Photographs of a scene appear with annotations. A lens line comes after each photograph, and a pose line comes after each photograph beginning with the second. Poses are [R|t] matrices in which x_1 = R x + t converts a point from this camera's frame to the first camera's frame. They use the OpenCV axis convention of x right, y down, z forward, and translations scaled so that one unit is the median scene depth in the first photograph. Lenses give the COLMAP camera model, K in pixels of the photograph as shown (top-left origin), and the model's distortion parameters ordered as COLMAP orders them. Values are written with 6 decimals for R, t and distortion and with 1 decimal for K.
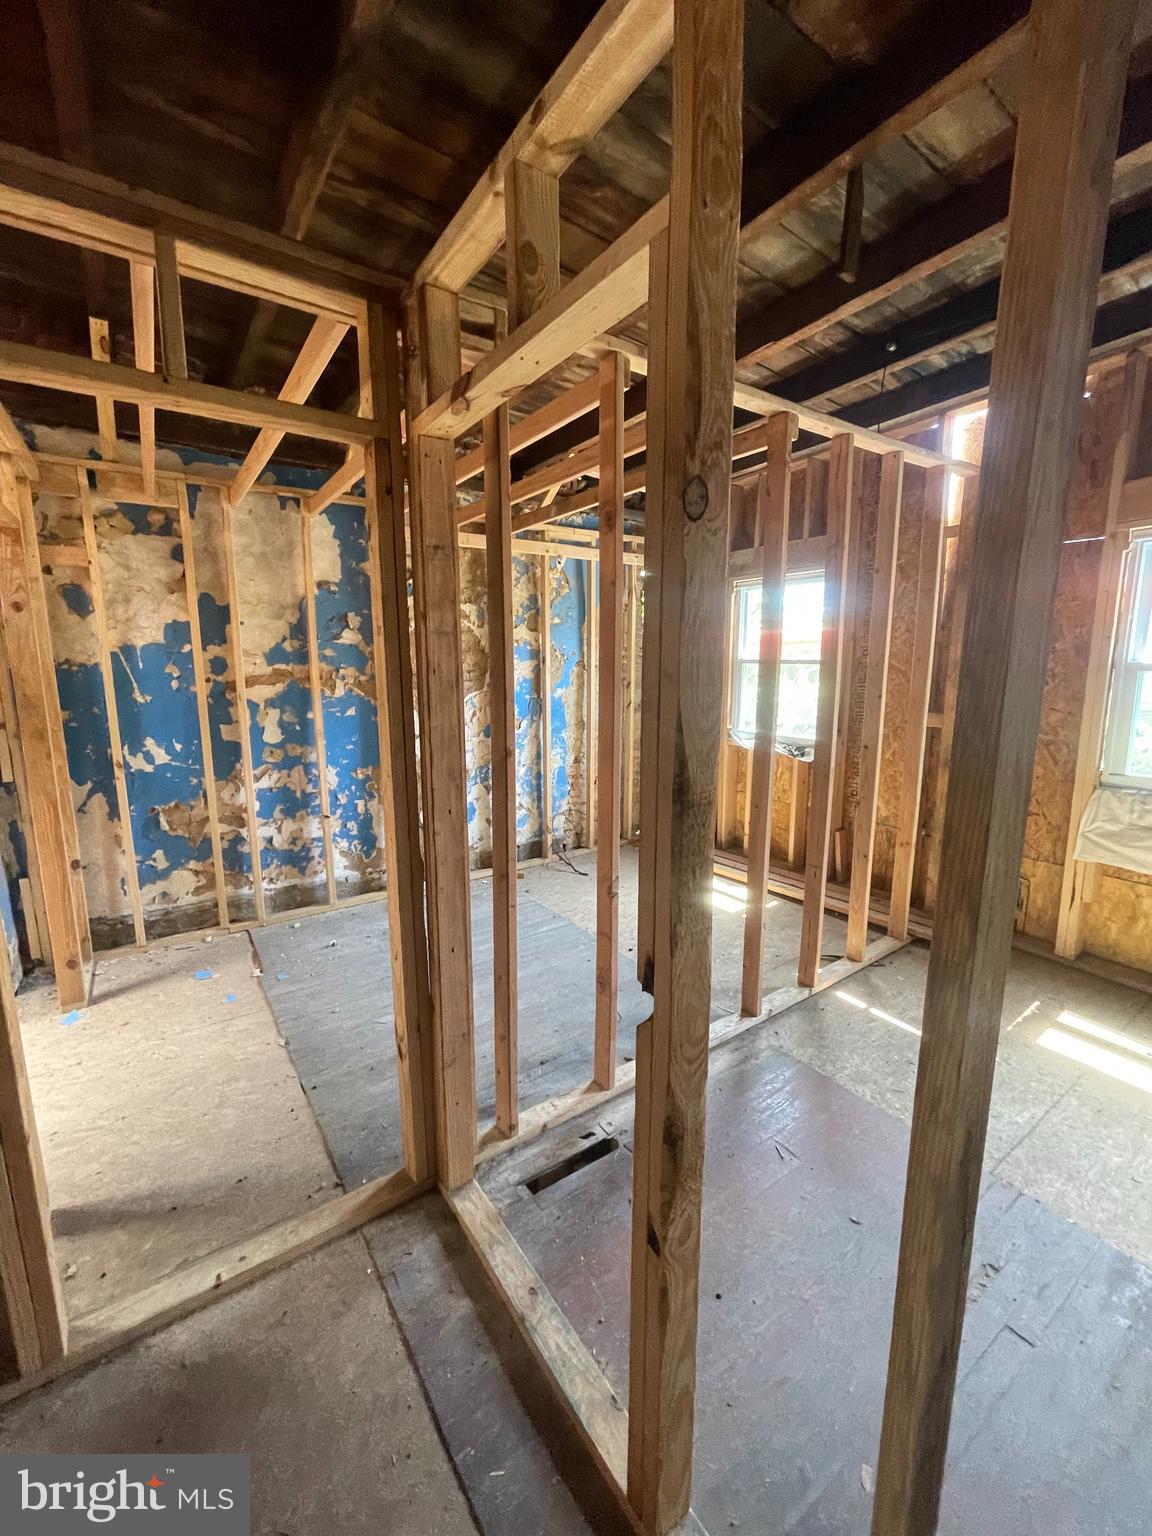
lens RADIAL K [[619.7, 0, 576.2], [0, 619.7, 765.0], [0, 0, 1]] dist [-0.005162, 0.000771]
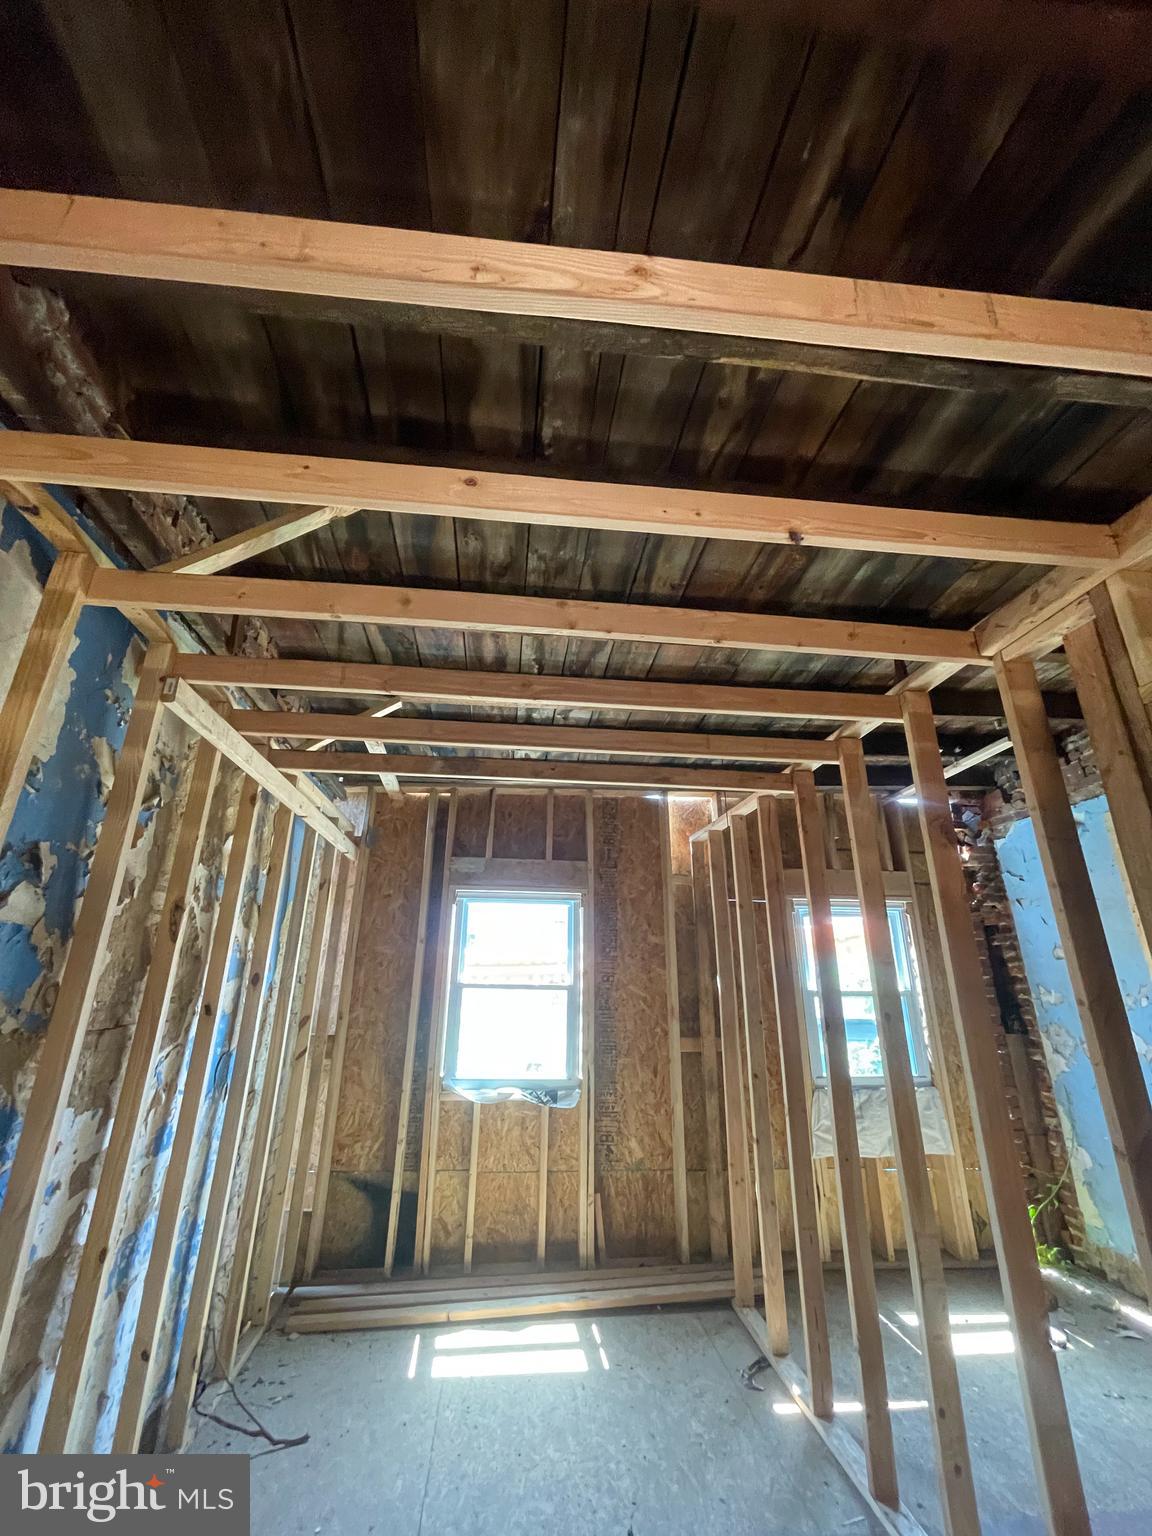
lens RADIAL K [[619.7, 0, 573.0], [0, 619.7, 764.7], [0, 0, 1]] dist [-0.005162, 0.000771]
pose [[0.477467, 0.305205, 0.823939, -0.781410], [0.132572, 0.901974, -0.410935, -0.131368], [-0.868591, 0.305439, 0.390201, 0.808621]]
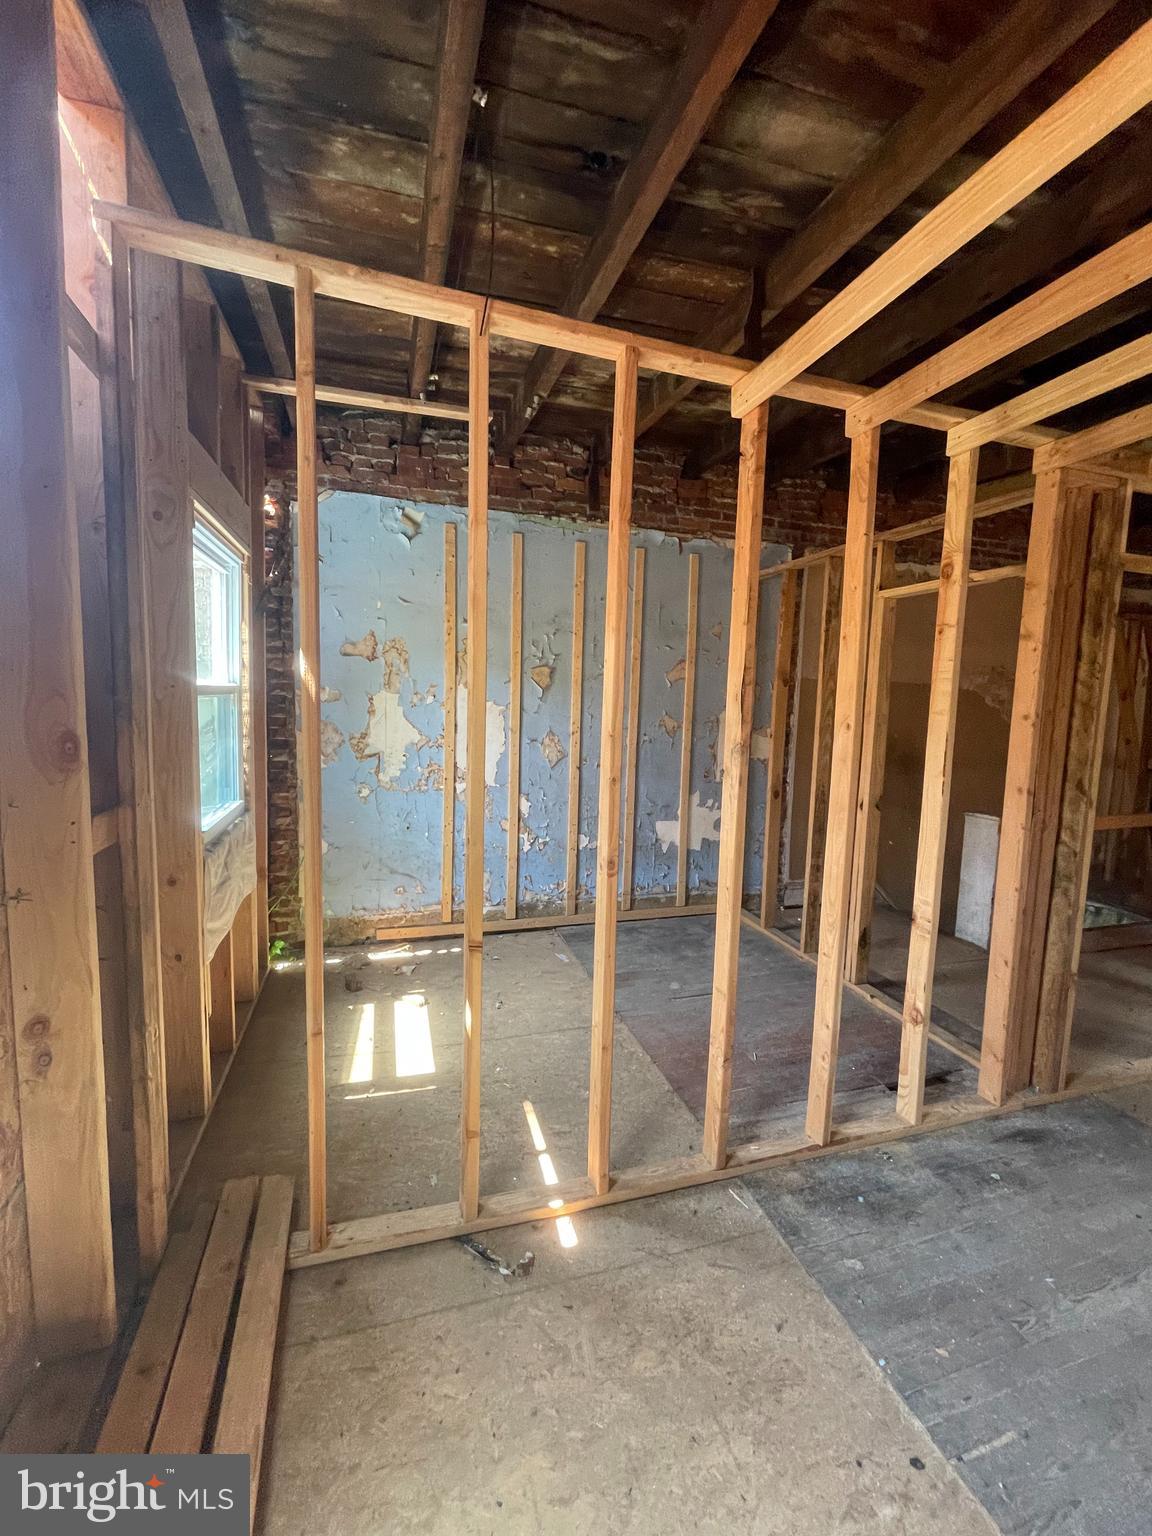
lens RADIAL K [[619.7, 0, 573.4], [0, 619.7, 763.2], [0, 0, 1]] dist [-0.005162, 0.000771]
pose [[-0.954290, -0.056914, 0.293415, 0.245299], [0.020761, 0.966709, 0.255036, -0.271630], [-0.298162, 0.249470, -0.921338, 1.678341]]
